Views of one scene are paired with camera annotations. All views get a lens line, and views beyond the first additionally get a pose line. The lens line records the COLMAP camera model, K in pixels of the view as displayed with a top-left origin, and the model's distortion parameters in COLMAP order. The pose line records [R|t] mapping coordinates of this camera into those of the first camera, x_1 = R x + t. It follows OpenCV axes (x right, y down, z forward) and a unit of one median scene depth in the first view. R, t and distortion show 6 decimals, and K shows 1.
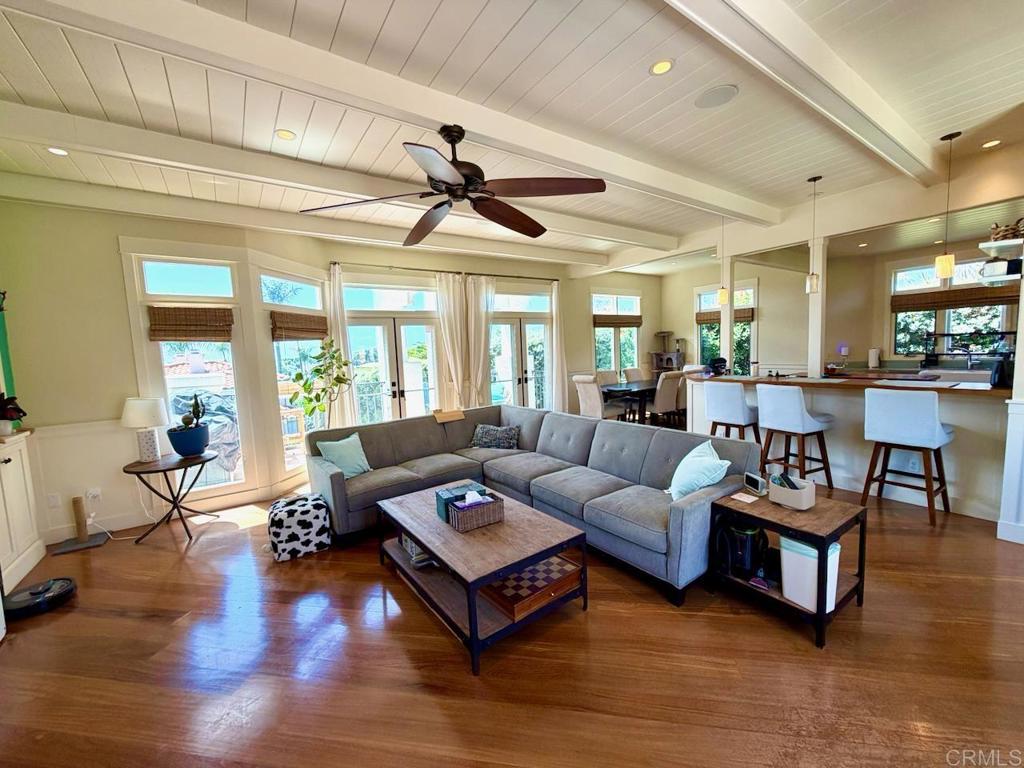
lens RADIAL K [[408.6, 0, 516.4], [0, 408.6, 382.6], [0, 0, 1]] dist [0.000144, -0.000091]
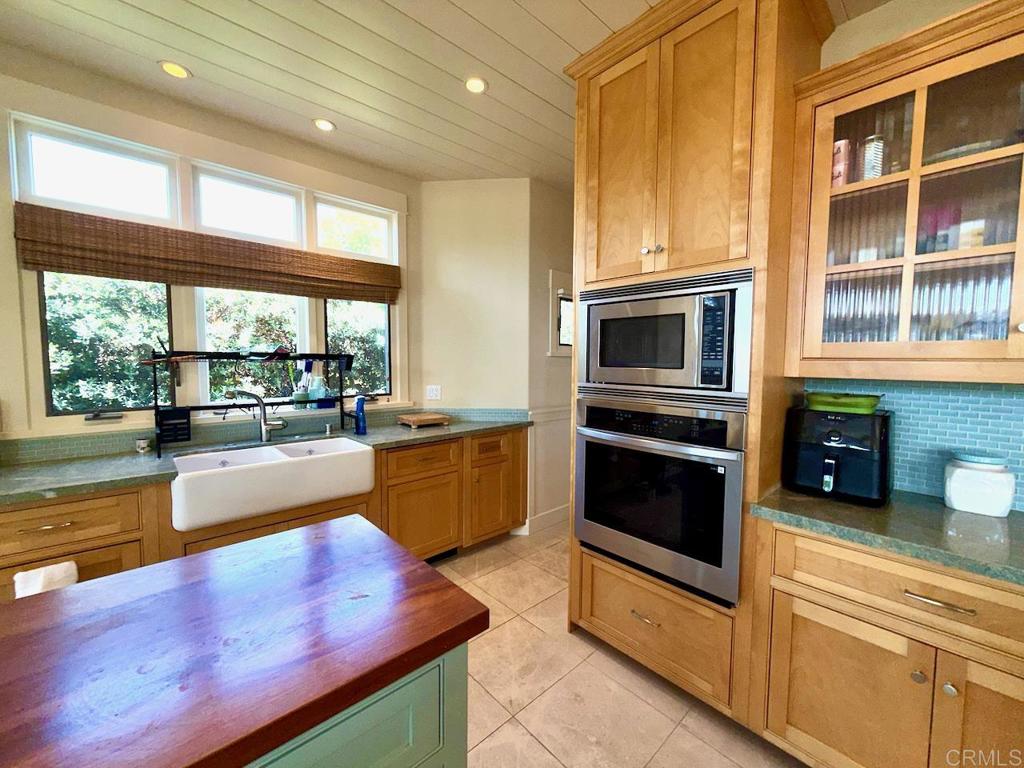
lens RADIAL K [[408.6, 0, 516.4], [0, 408.6, 382.6], [0, 0, 1]] dist [0.000144, -0.000091]
pose [[-0.129527, -0.016809, 0.991433, 0.583949], [0.080899, 0.996344, 0.027461, -0.071586], [-0.988270, 0.083762, -0.127694, 0.692875]]
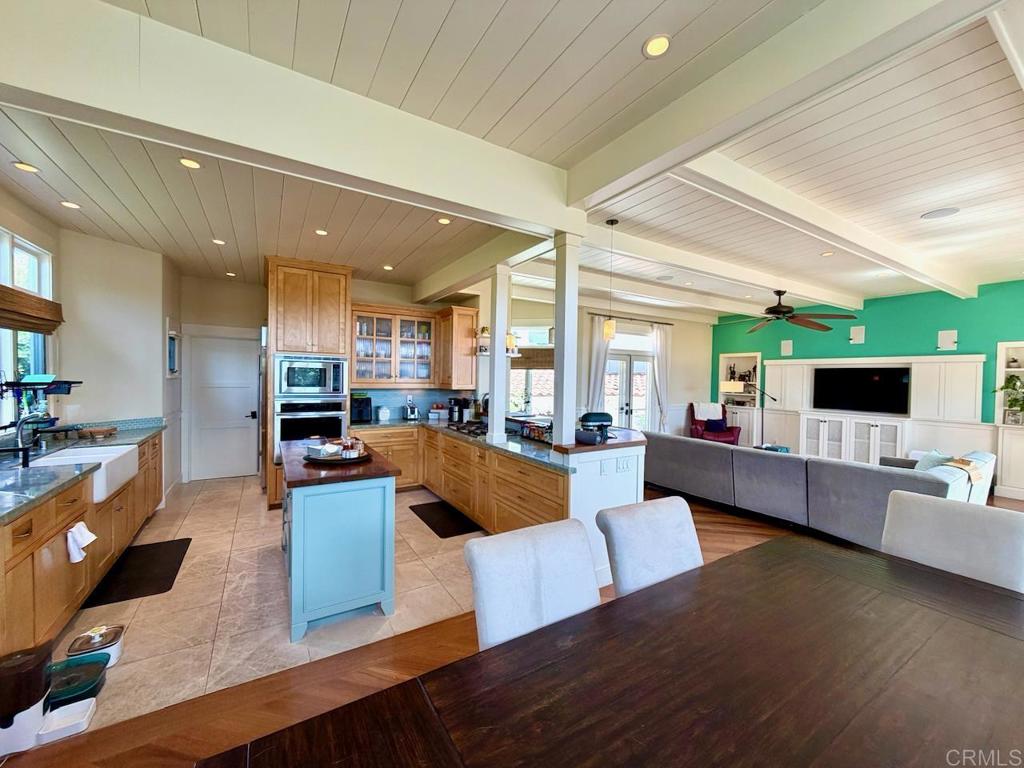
lens RADIAL K [[408.6, 0, 516.4], [0, 408.6, 382.6], [0, 0, 1]] dist [0.000144, -0.000091]
pose [[-0.998211, 0.020446, 0.056191, 0.435954], [0.025747, 0.995116, 0.095300, -0.132069], [-0.053968, 0.096577, -0.993861, 1.256274]]
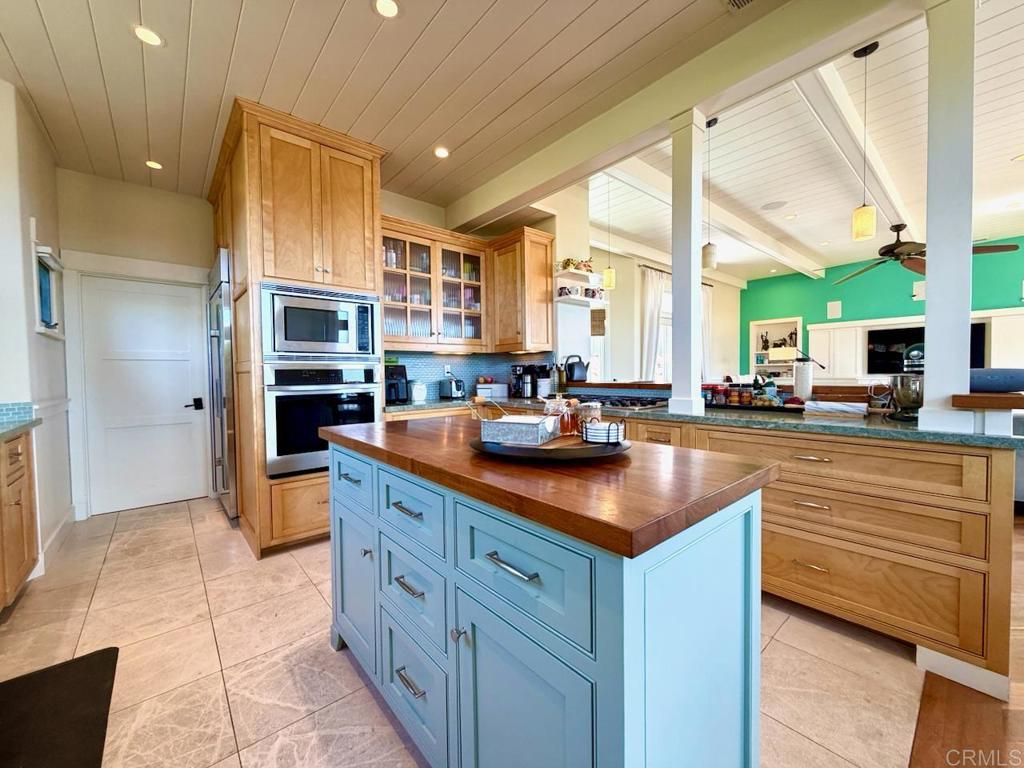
lens RADIAL K [[408.6, 0, 516.4], [0, 408.6, 382.6], [0, 0, 1]] dist [0.000144, -0.000091]
pose [[-0.993025, 0.055800, -0.103866, 0.680259], [0.044190, 0.992848, 0.110908, -0.063476], [0.109312, 0.105544, -0.988388, 1.012902]]
